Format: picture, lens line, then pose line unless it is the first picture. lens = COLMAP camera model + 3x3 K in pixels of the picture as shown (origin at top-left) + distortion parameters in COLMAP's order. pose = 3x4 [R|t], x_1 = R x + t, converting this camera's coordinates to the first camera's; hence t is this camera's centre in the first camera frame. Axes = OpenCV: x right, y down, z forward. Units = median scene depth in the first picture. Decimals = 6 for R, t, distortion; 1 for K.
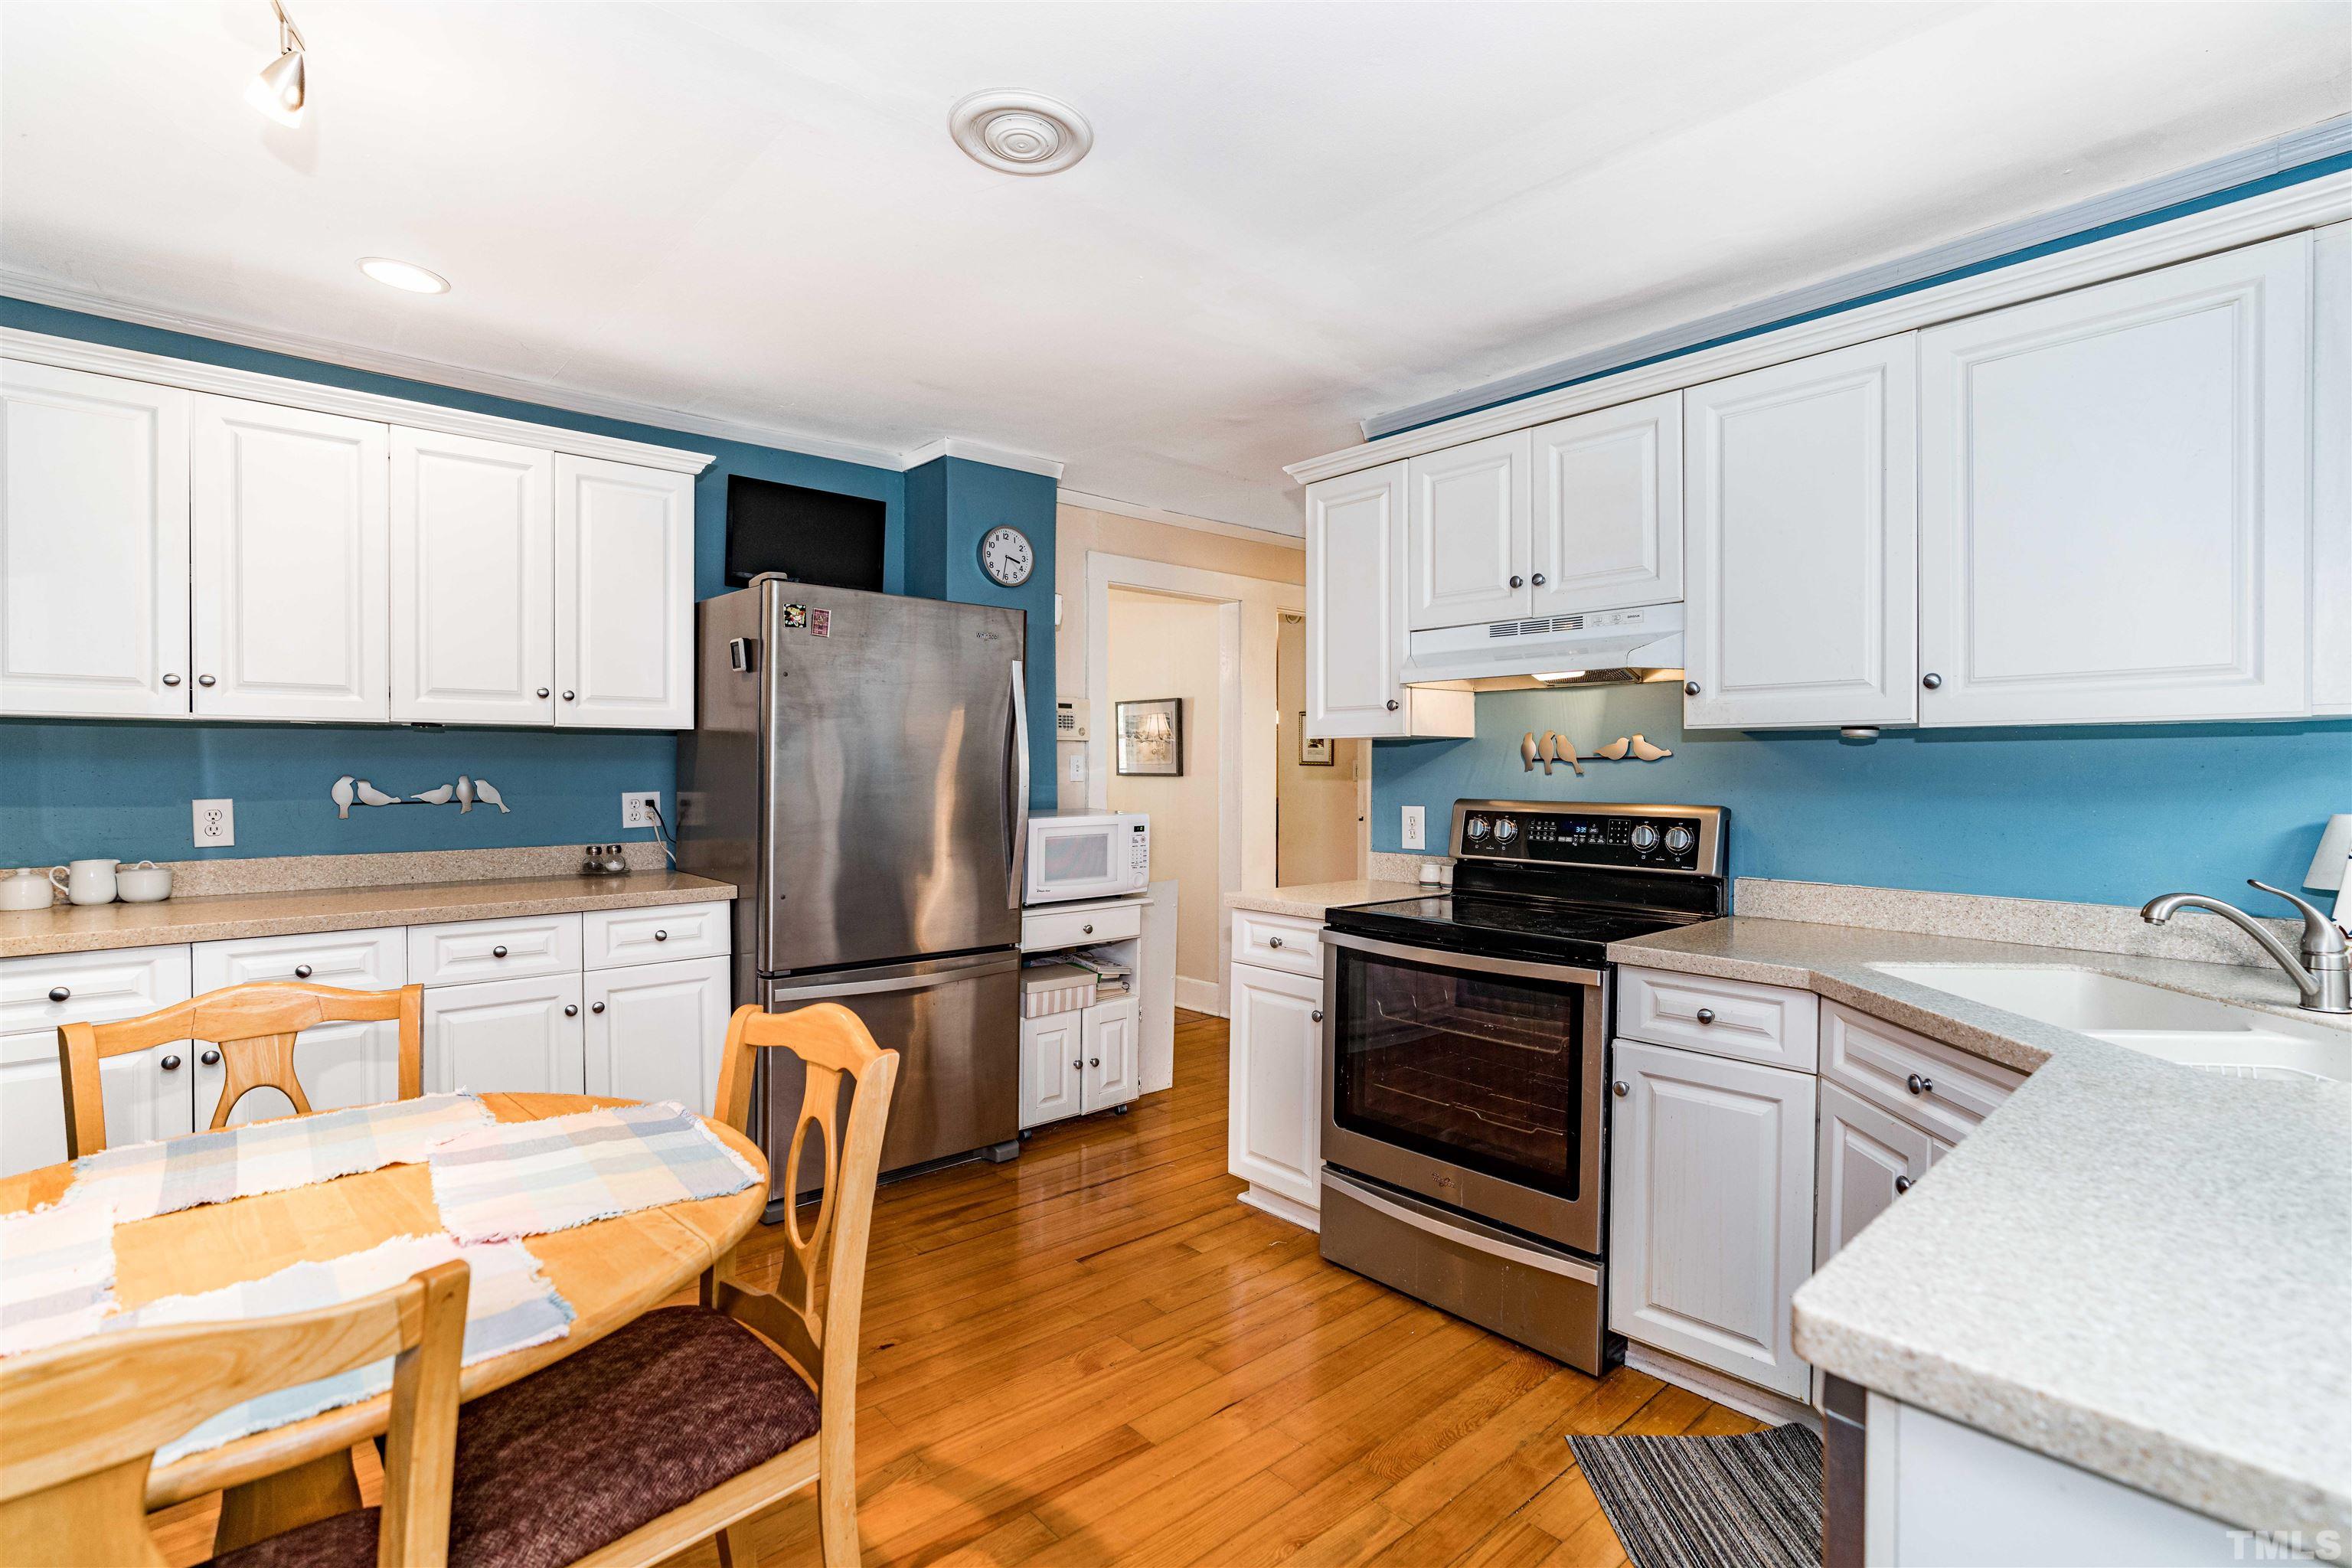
lens RADIAL K [[1082.9, 0, 1170.7], [0, 1082.9, 781.4], [0, 0, 1]] dist [-0.037208, 0.014201]
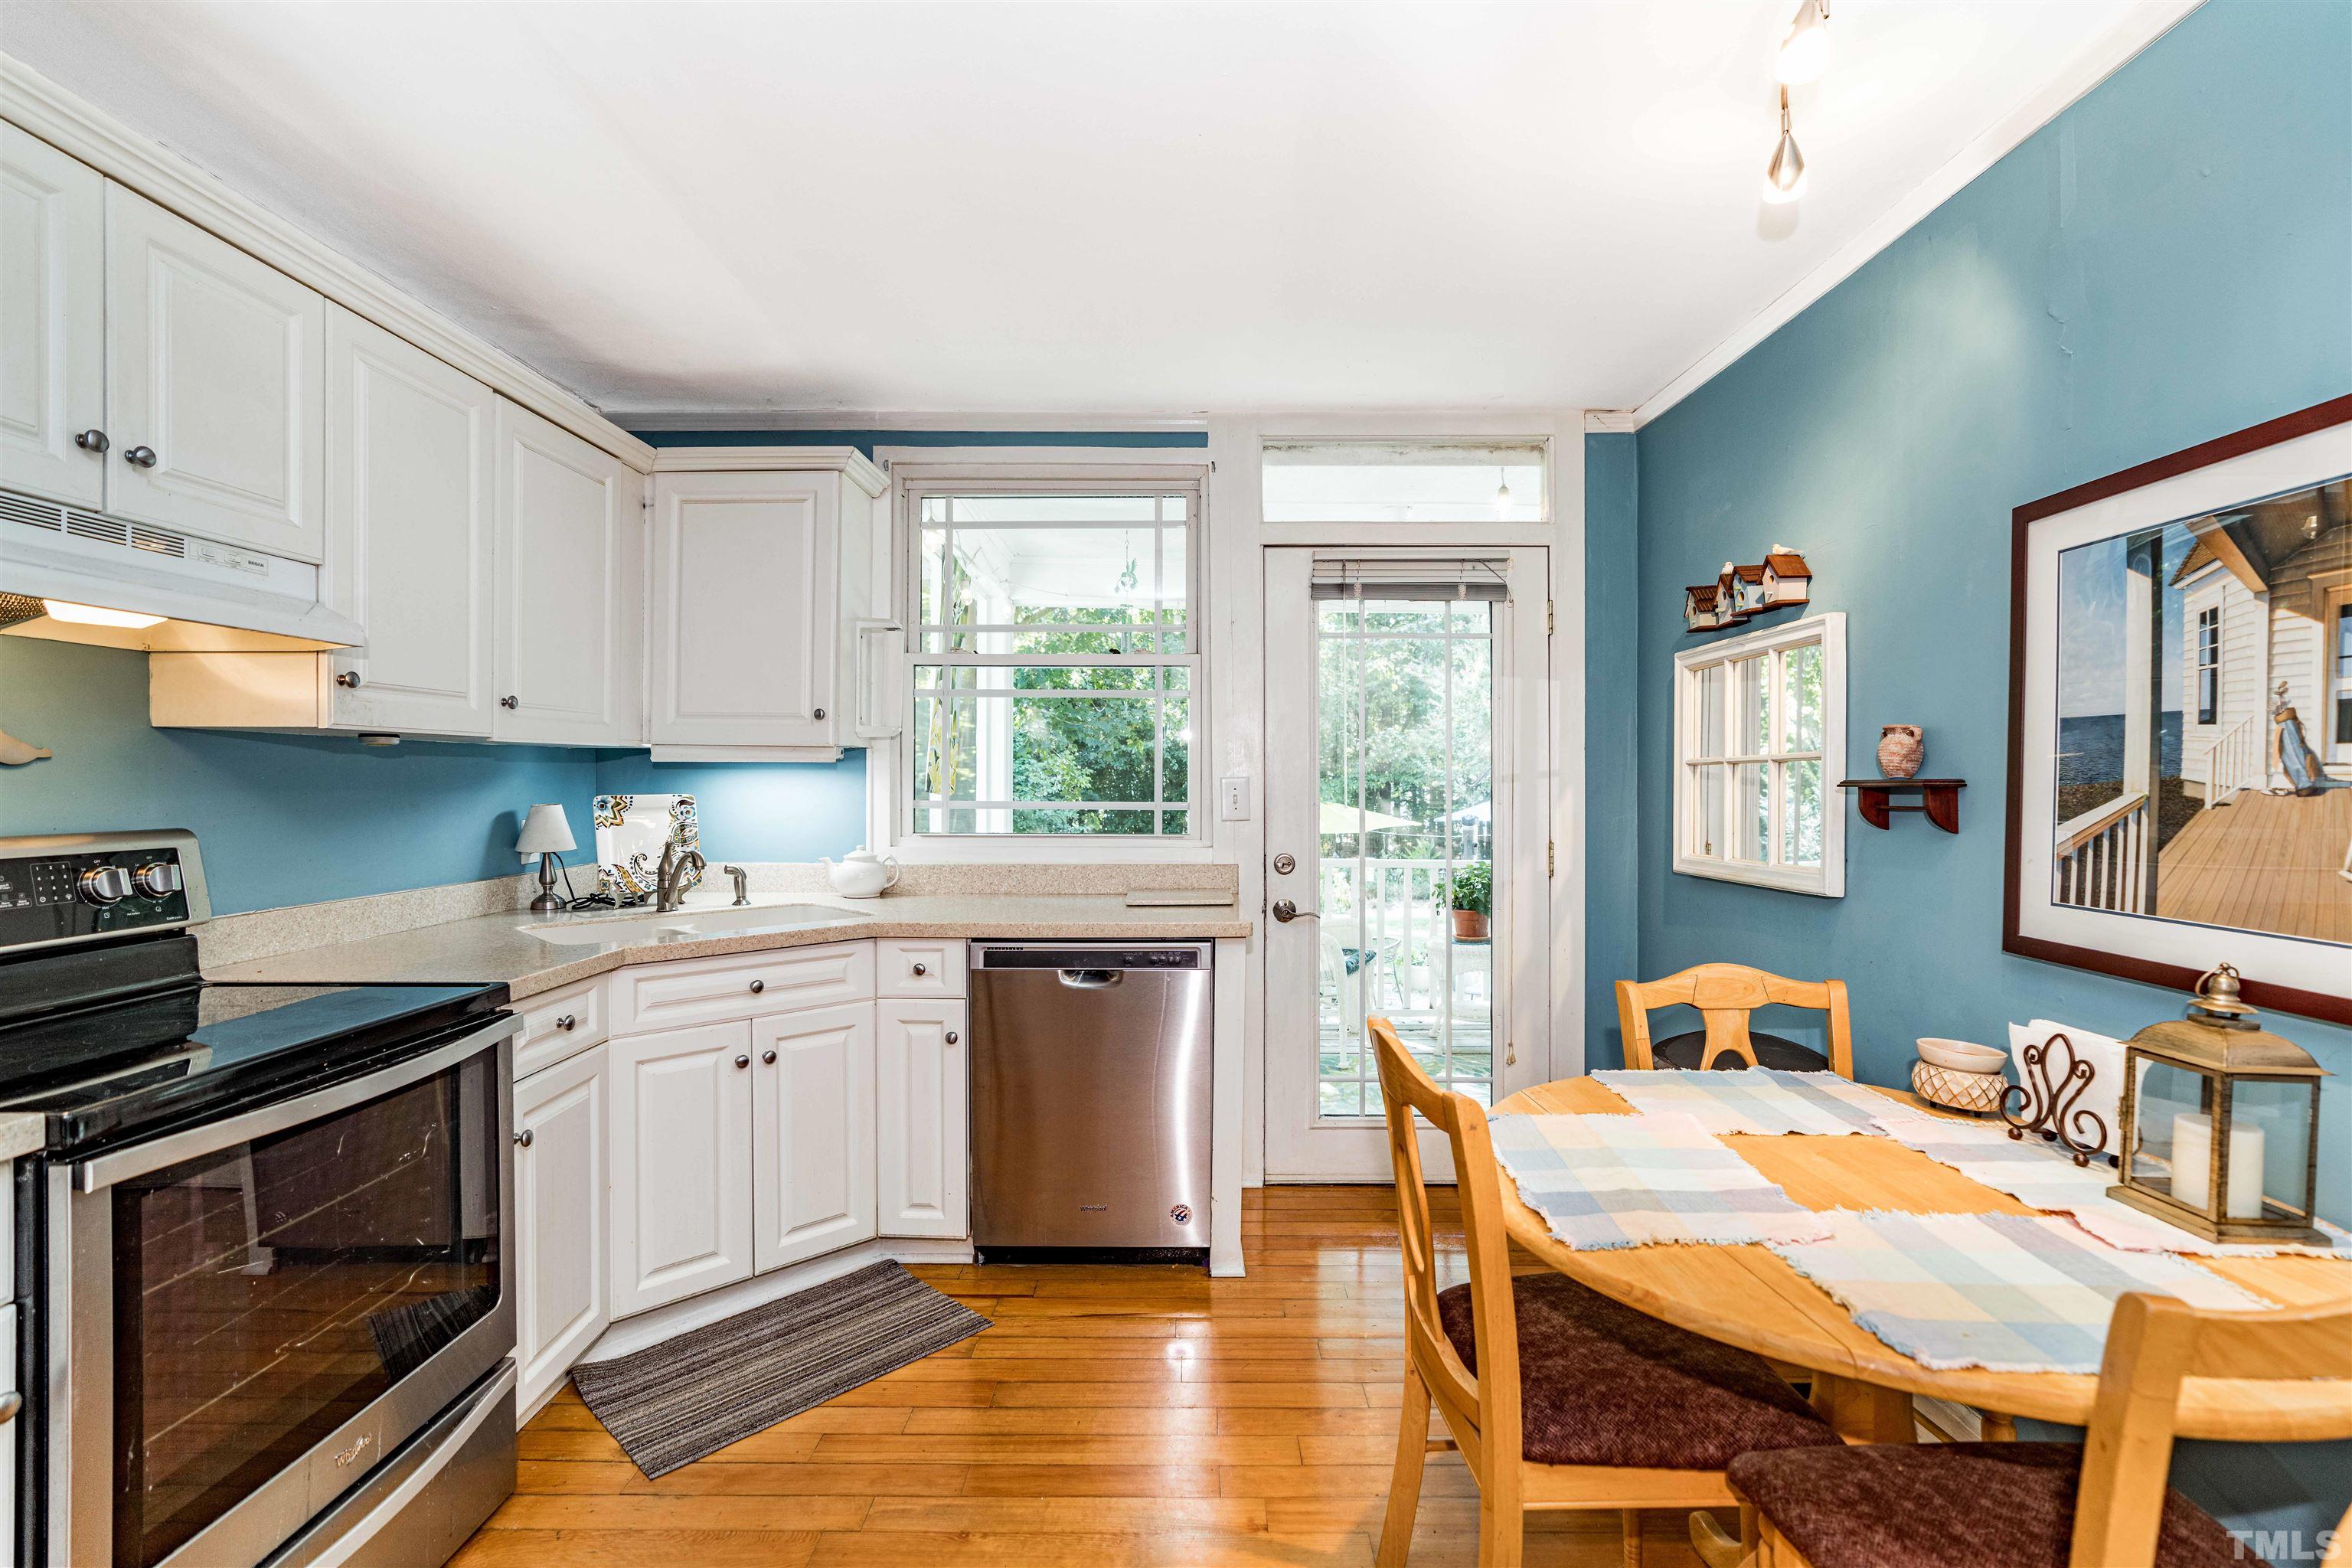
lens RADIAL K [[1082.9, 0, 1183.2], [0, 1082.9, 781.7], [0, 0, 1]] dist [-0.037208, 0.014201]
pose [[-0.746431, -0.007111, 0.665425, -0.461876], [0.003439, 0.999888, 0.014542, -0.016401], [-0.665454, 0.013143, -0.746323, 1.039889]]
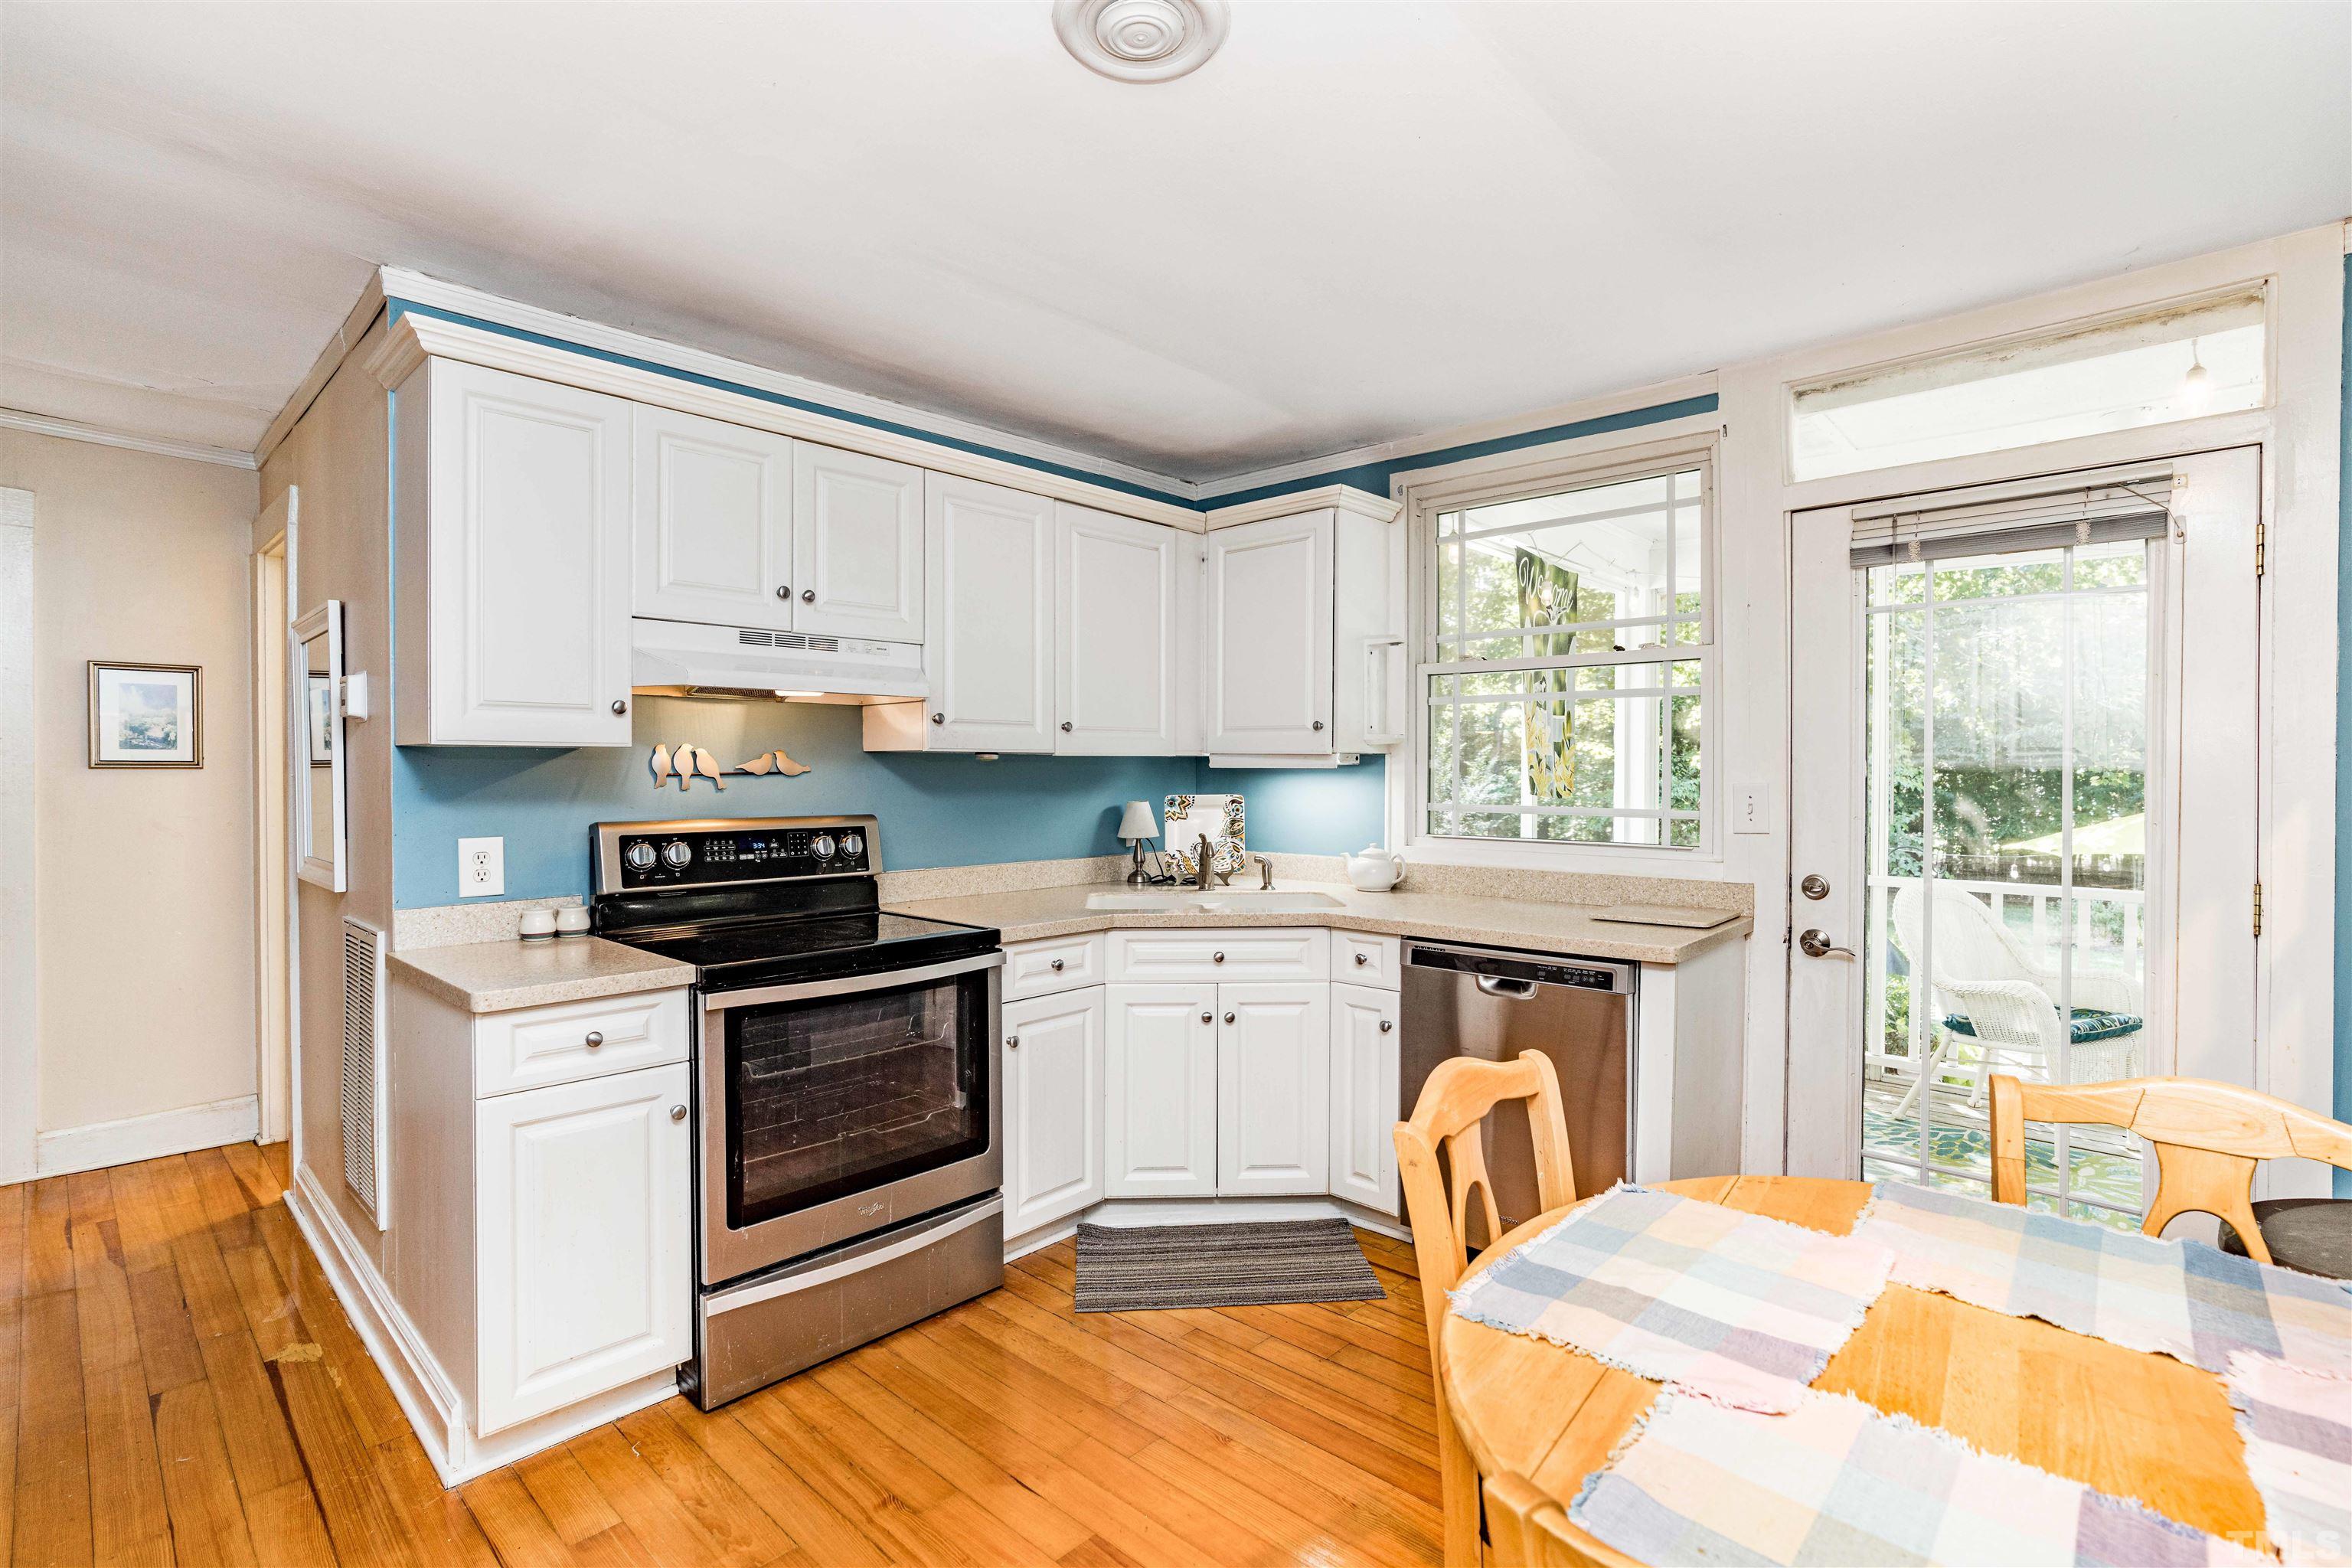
lens RADIAL K [[1082.9, 0, 1179.4], [0, 1082.9, 782.9], [0, 0, 1]] dist [-0.037208, 0.014201]
pose [[-0.103975, -0.015350, 0.994461, -0.681031], [0.009567, 0.999819, 0.016433, -0.027102], [-0.994534, 0.011223, -0.103809, 0.752188]]
